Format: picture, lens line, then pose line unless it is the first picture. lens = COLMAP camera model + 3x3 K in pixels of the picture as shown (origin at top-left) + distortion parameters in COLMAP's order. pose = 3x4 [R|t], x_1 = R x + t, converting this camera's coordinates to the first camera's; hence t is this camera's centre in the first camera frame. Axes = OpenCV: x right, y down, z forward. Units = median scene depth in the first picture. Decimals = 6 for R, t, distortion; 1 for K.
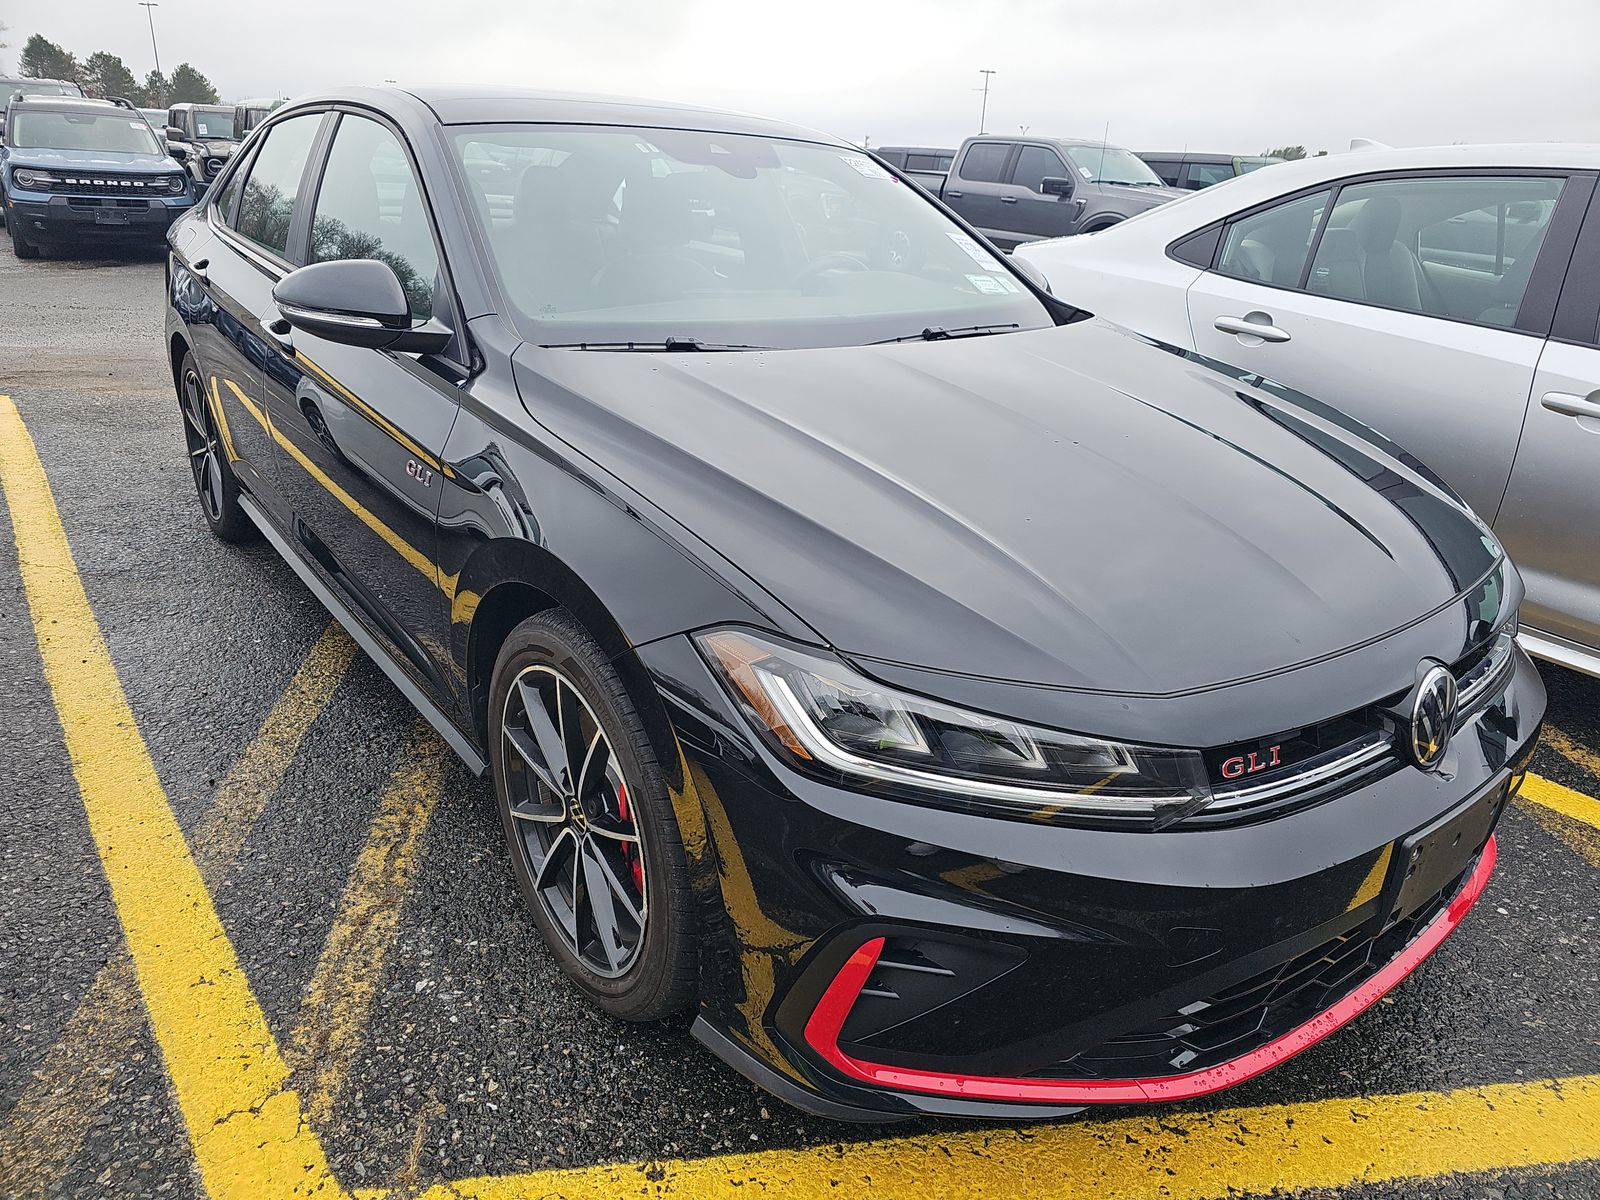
lens RADIAL K [[1044.6, 0, 791.2], [0, 1044.6, 599.2], [0, 0, 1]] dist [0.033248, -0.036221]
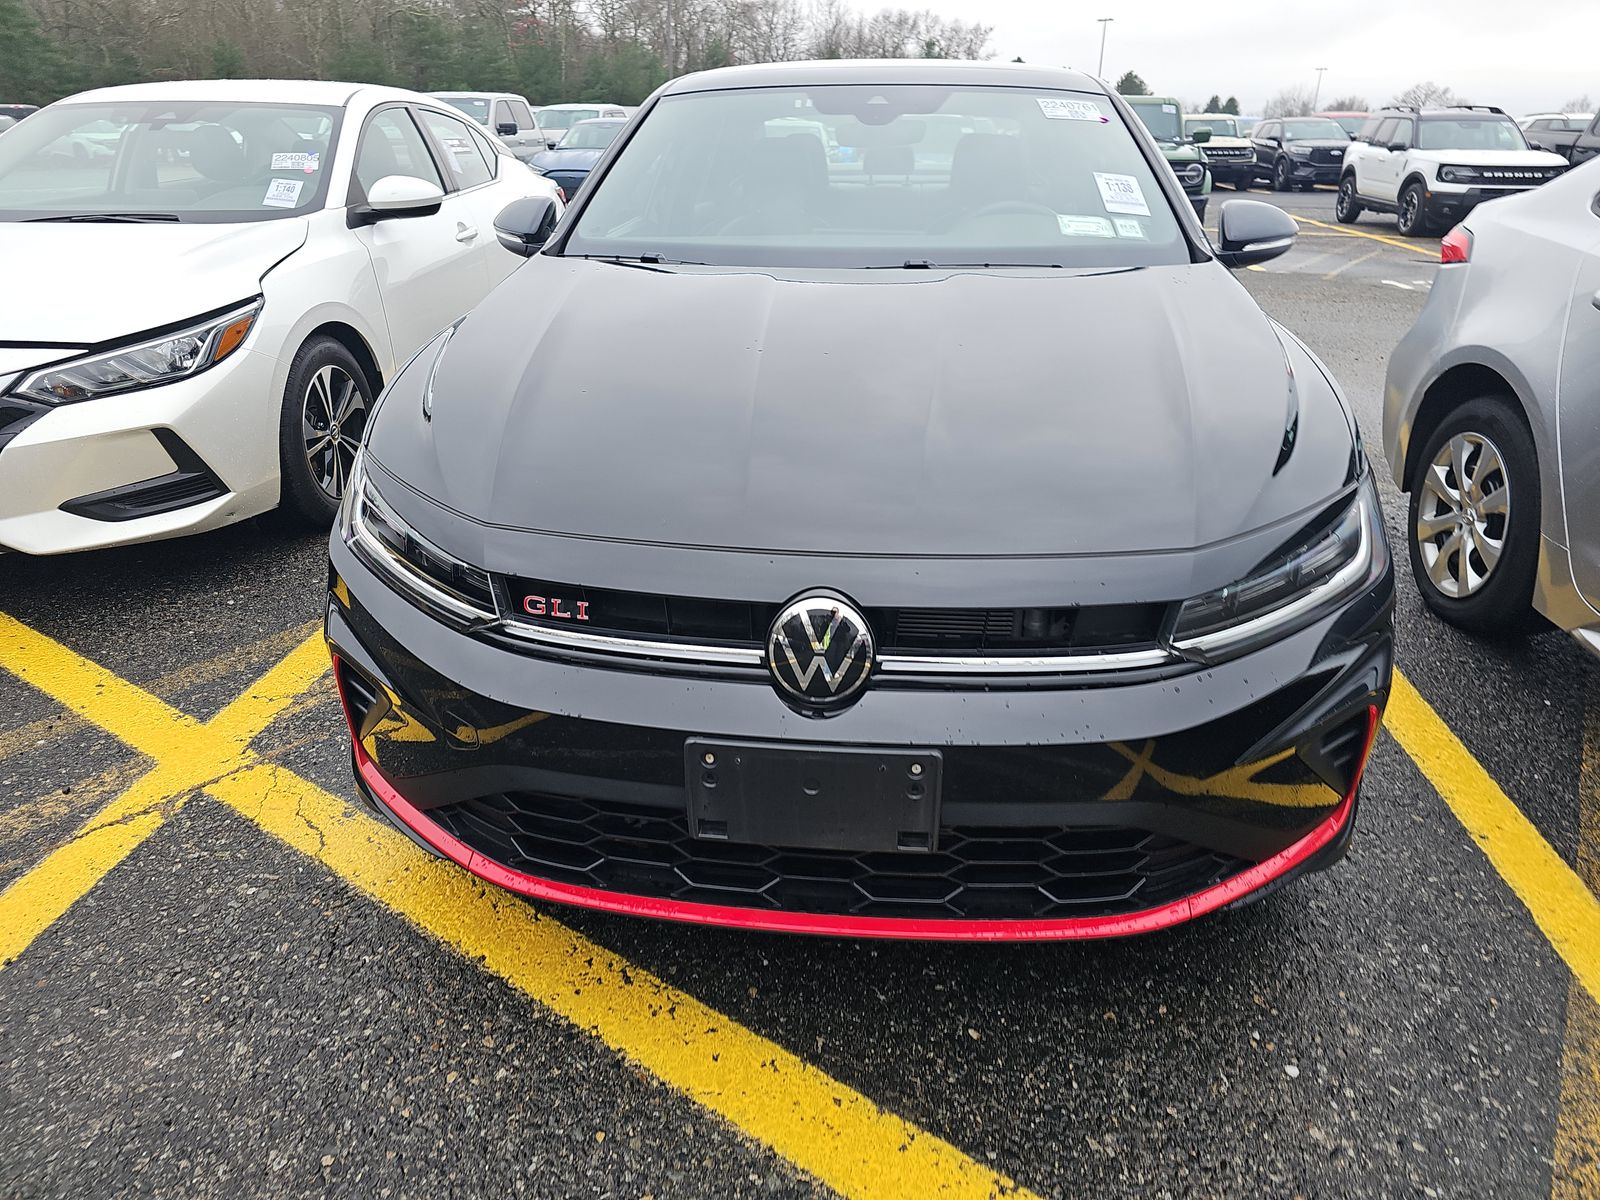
lens RADIAL K [[1044.6, 0, 791.2], [0, 1044.6, 599.2], [0, 0, 1]] dist [0.033248, -0.036221]
pose [[0.714777, 0.223878, -0.662550, 1.091253], [-0.218283, 0.971466, 0.092771, -0.007823], [0.664414, 0.078313, 0.743251, 0.278772]]
